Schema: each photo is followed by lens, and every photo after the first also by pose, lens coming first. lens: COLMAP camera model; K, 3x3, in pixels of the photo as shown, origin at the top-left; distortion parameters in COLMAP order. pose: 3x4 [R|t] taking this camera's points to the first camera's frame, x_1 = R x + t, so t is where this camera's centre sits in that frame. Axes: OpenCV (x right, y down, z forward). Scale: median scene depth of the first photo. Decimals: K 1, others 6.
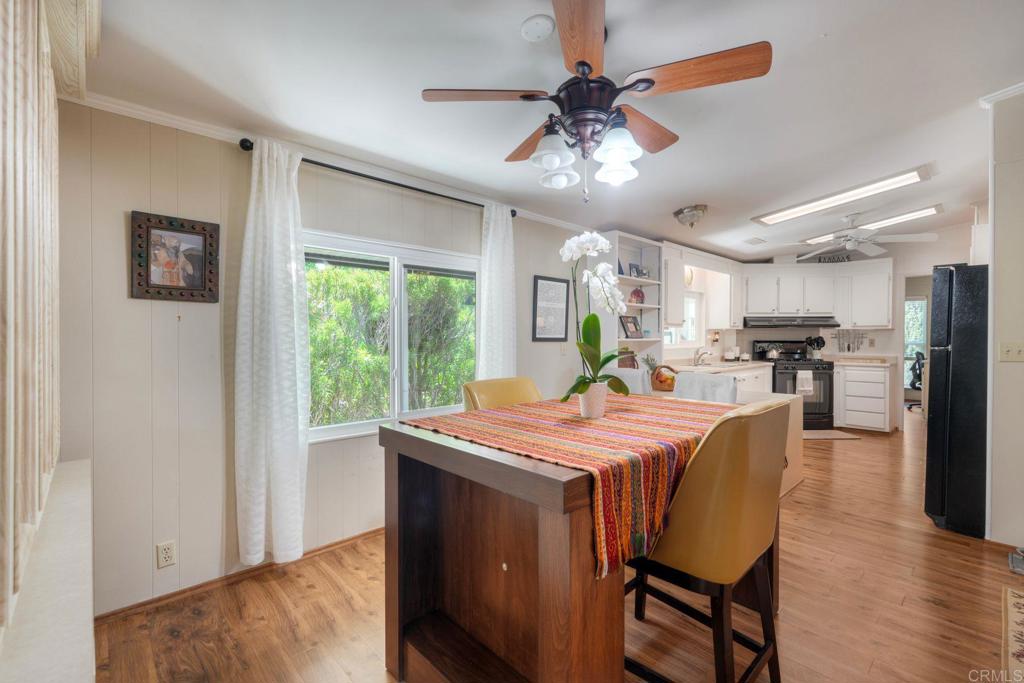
lens RADIAL K [[453.3, 0, 509.9], [0, 453.3, 343.3], [0, 0, 1]] dist [-0.001741, -0.000171]
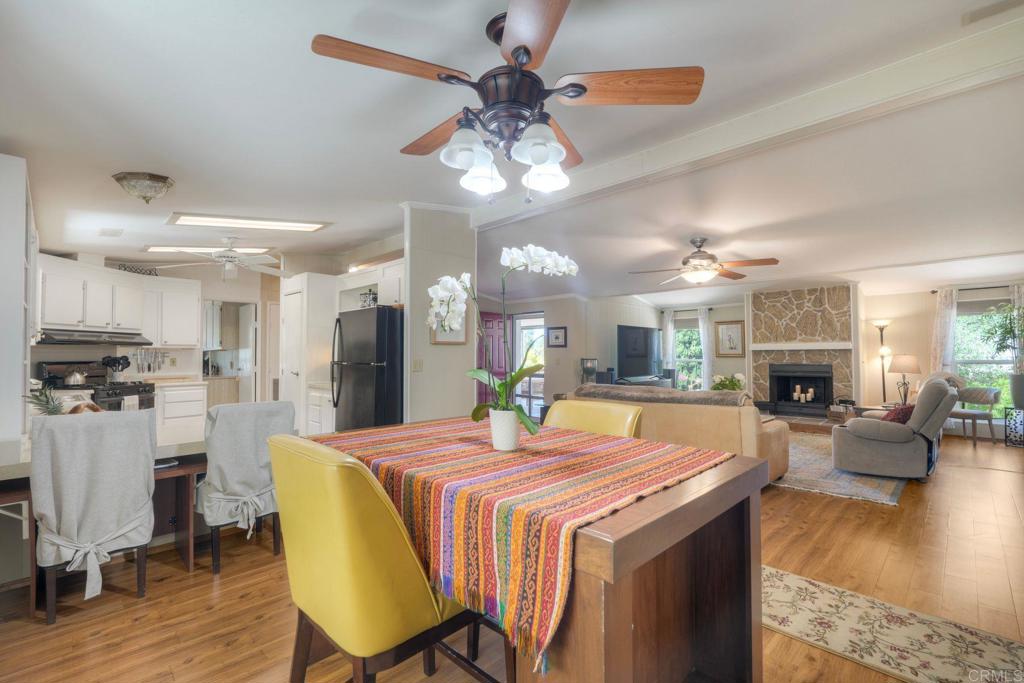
lens RADIAL K [[453.3, 0, 525.0], [0, 453.3, 344.6], [0, 0, 1]] dist [-0.001741, -0.000171]
pose [[-0.044801, 0.019860, 0.998799, -0.219077], [0.016818, 0.999676, -0.019123, -0.007299], [-0.998854, 0.015941, -0.045120, 0.289218]]
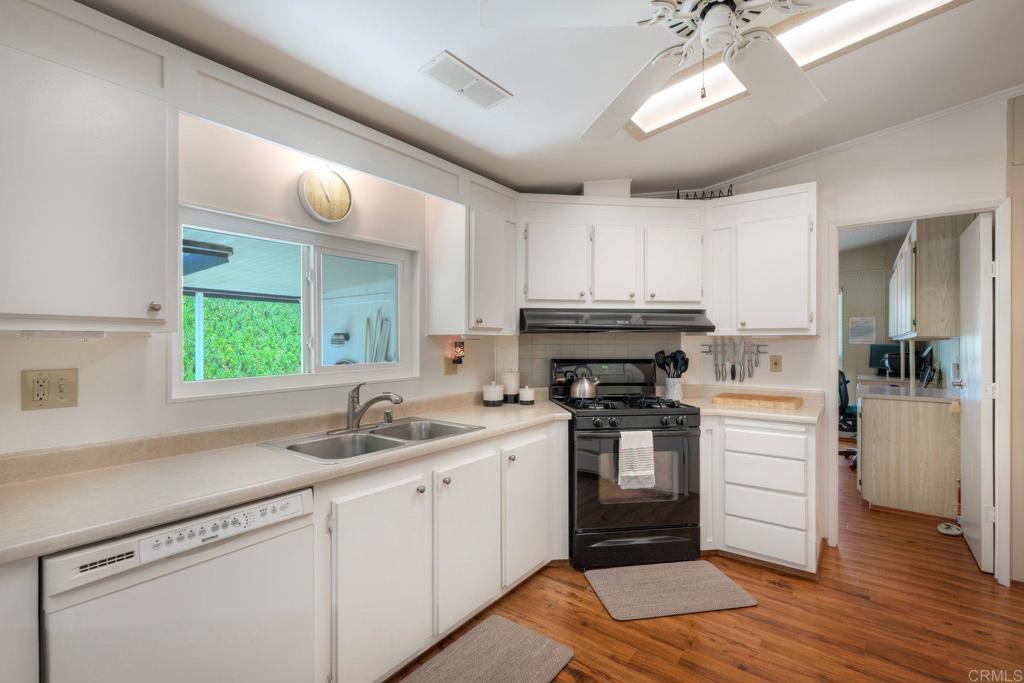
lens RADIAL K [[453.3, 0, 504.7], [0, 453.3, 345.1], [0, 0, 1]] dist [-0.001741, -0.000171]
pose [[0.989216, -0.001153, 0.146461, 0.445429], [0.002237, 0.999971, -0.007233, -0.018531], [-0.146449, 0.007483, 0.989190, 0.567133]]
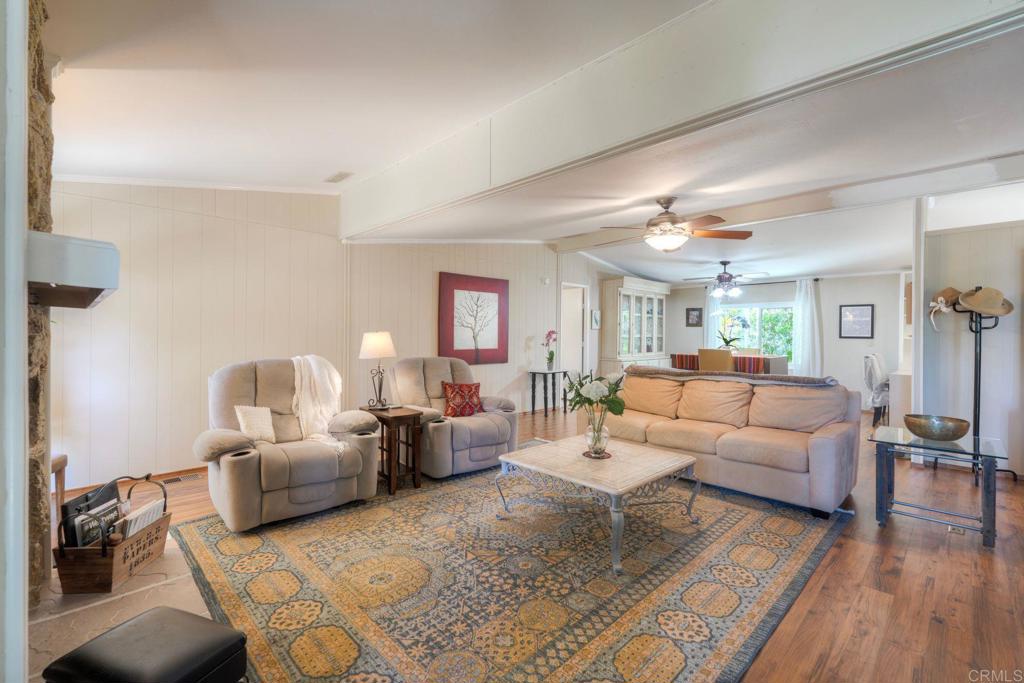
lens RADIAL K [[453.3, 0, 517.4], [0, 453.3, 342.5], [0, 0, 1]] dist [-0.001741, -0.000171]
pose [[0.020456, 0.020734, -0.999576, 1.206117], [-0.024056, 0.999506, 0.020240, 0.005919], [0.999501, 0.023632, 0.020944, -0.279289]]
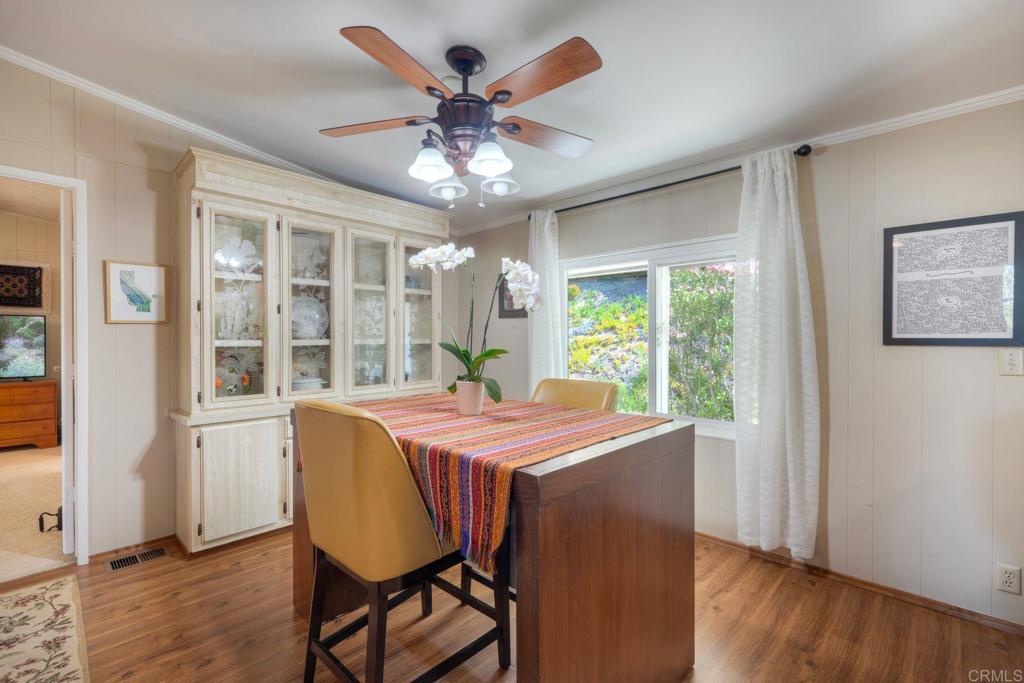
lens RADIAL K [[453.3, 0, 518.8], [0, 453.3, 343.6], [0, 0, 1]] dist [-0.001741, -0.000171]
pose [[0.063169, 0.014159, -0.997902, 0.355800], [-0.015790, 0.999788, 0.013186, -0.002582], [0.997878, 0.014924, 0.063380, 0.294482]]
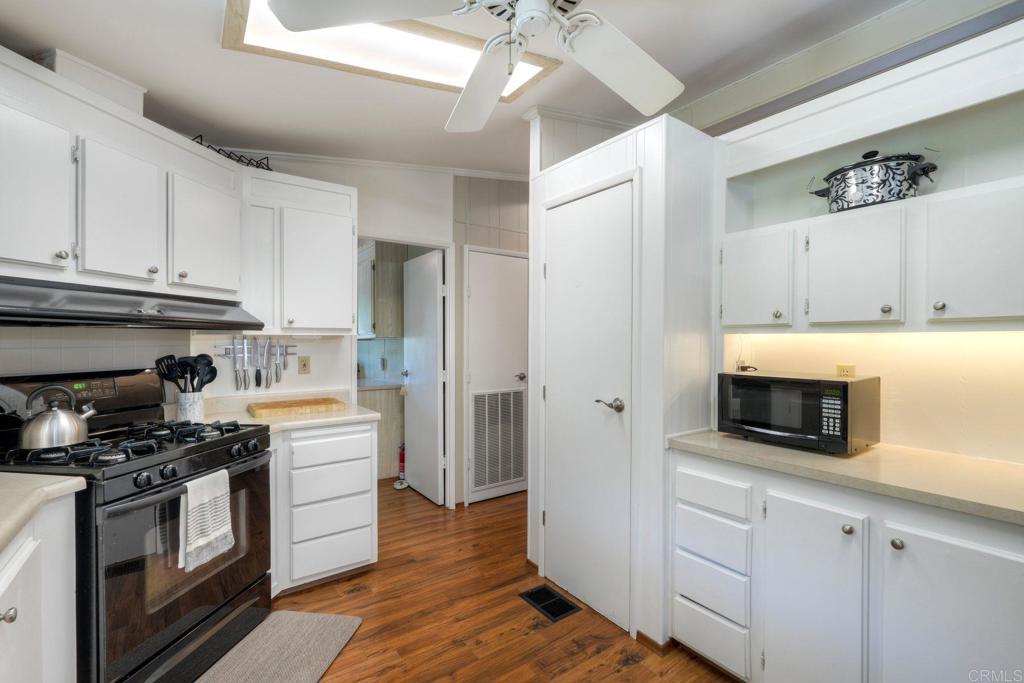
lens RADIAL K [[453.3, 0, 520.8], [0, 453.3, 345.0], [0, 0, 1]] dist [-0.001741, -0.000171]
pose [[0.140844, -0.008557, 0.989995, 0.378040], [0.018208, 0.999816, 0.006051, -0.020867], [-0.989864, 0.017173, 0.140974, 0.728843]]
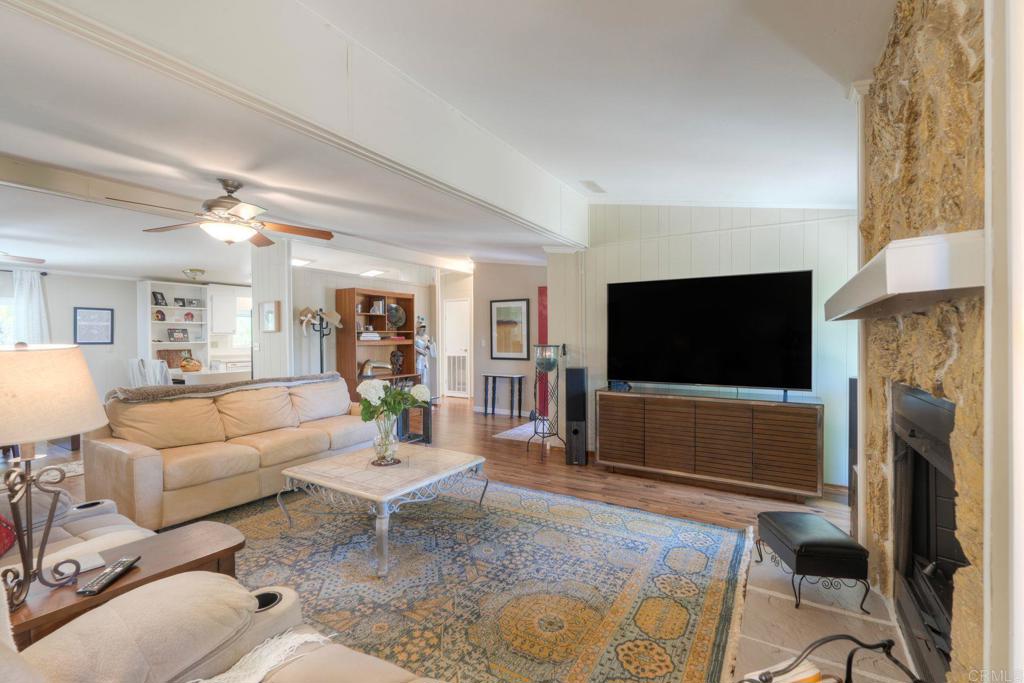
lens RADIAL K [[453.3, 0, 506.0], [0, 453.3, 340.5], [0, 0, 1]] dist [-0.001741, -0.000171]
pose [[0.966824, -0.007934, 0.255321, 0.732195], [0.010496, 0.999907, -0.008673, 0.008770], [-0.255229, 0.011065, 0.966817, -0.680412]]
